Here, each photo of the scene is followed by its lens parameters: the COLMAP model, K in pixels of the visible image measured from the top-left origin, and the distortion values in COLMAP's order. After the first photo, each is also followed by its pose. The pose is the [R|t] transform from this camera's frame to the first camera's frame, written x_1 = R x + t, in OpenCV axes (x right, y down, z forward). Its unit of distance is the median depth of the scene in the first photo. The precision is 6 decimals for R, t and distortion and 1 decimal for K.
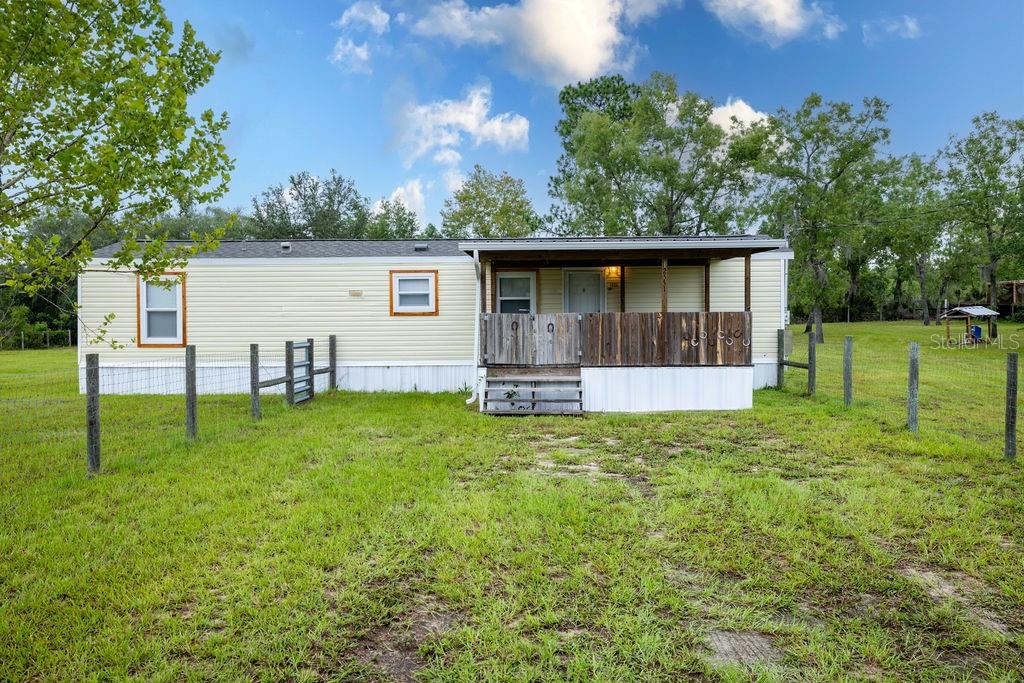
lens RADIAL K [[830.9, 0, 512.0], [0, 830.9, 341.5], [0, 0, 1]] dist [0.037526, -0.001895]
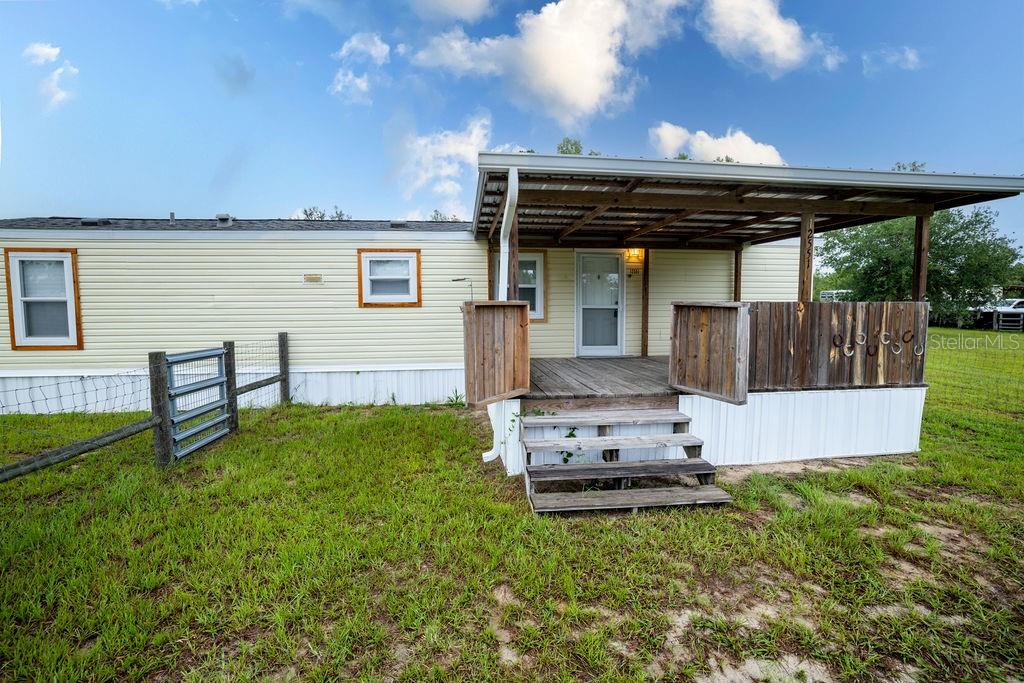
lens RADIAL K [[450.1, 0, 512.0], [0, 450.1, 344.9], [0, 0, 1]] dist [-0.045137, 0.015938]
pose [[0.990956, -0.008224, 0.133938, -0.077728], [0.001886, 0.998875, 0.047375, -0.019700], [-0.134176, -0.046694, 0.989857, 0.720183]]
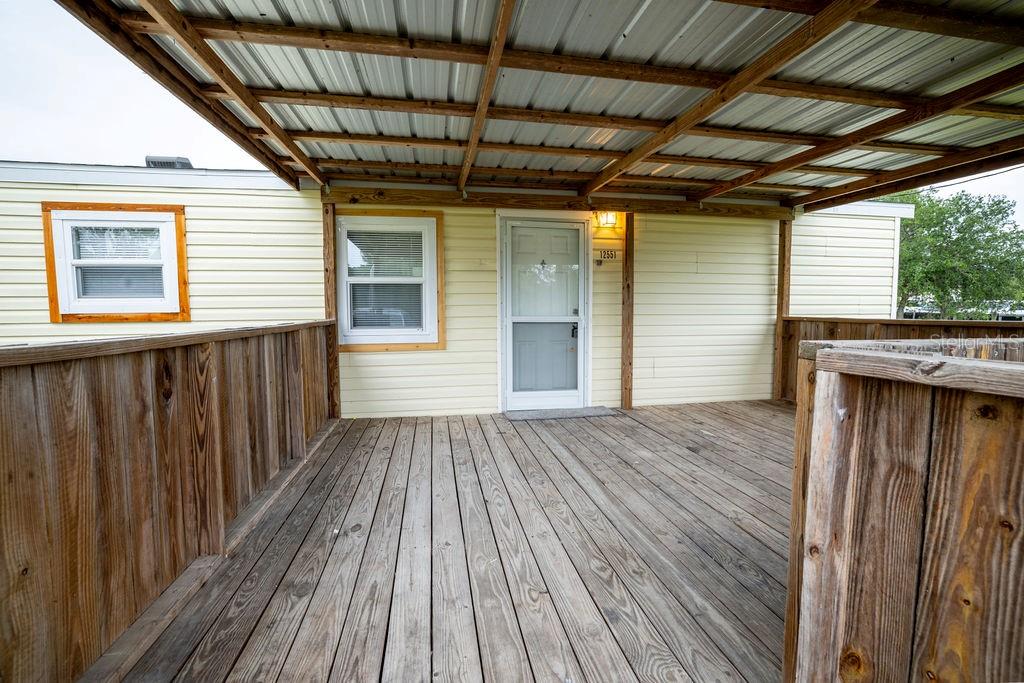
lens RADIAL K [[447.2, 0, 515.2], [0, 447.2, 340.8], [0, 0, 1]] dist [-0.047706, 0.016285]
pose [[0.980026, -0.011048, 0.198560, 0.029035], [0.002539, 0.999069, 0.043055, -0.039431], [-0.198851, -0.041691, 0.979142, 0.975978]]
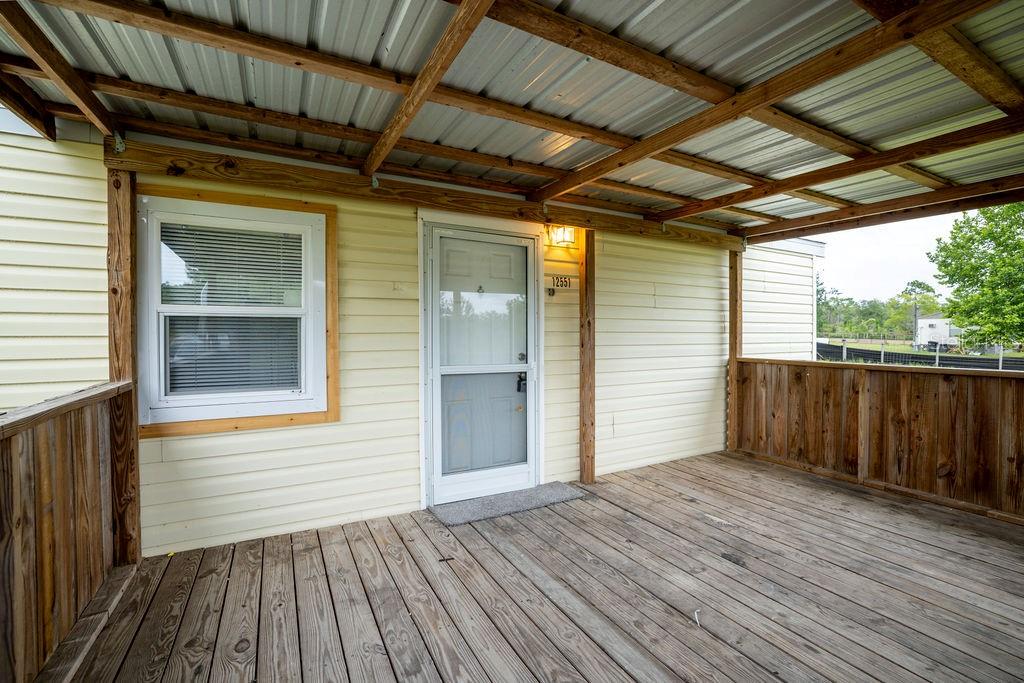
lens RADIAL K [[447.2, 0, 515.2], [0, 447.2, 340.8], [0, 0, 1]] dist [-0.047706, 0.016285]
pose [[0.869897, -0.001263, 0.493231, 0.014863], [0.007855, 0.999905, -0.011293, -0.052144], [-0.493170, 0.013699, 0.869825, 1.076125]]
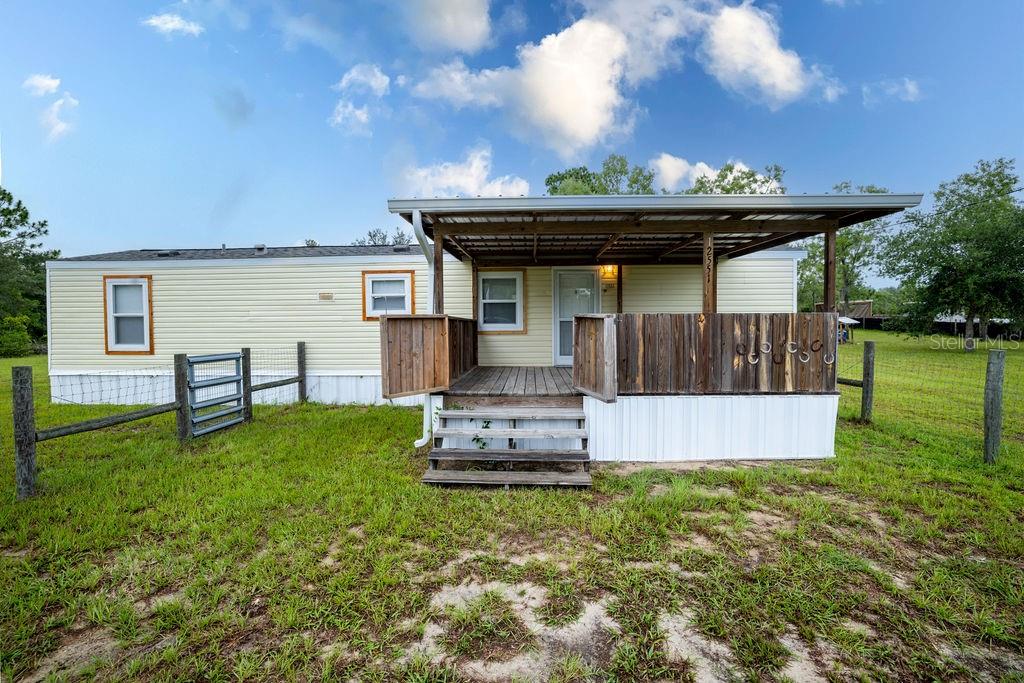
lens RADIAL K [[450.1, 0, 512.0], [0, 450.1, 344.9], [0, 0, 1]] dist [-0.045137, 0.015938]
pose [[0.999878, 0.000945, -0.015618, 0.031949], [-0.000703, 0.999879, 0.015509, -0.015581], [0.015631, -0.015496, 0.999758, 0.652968]]
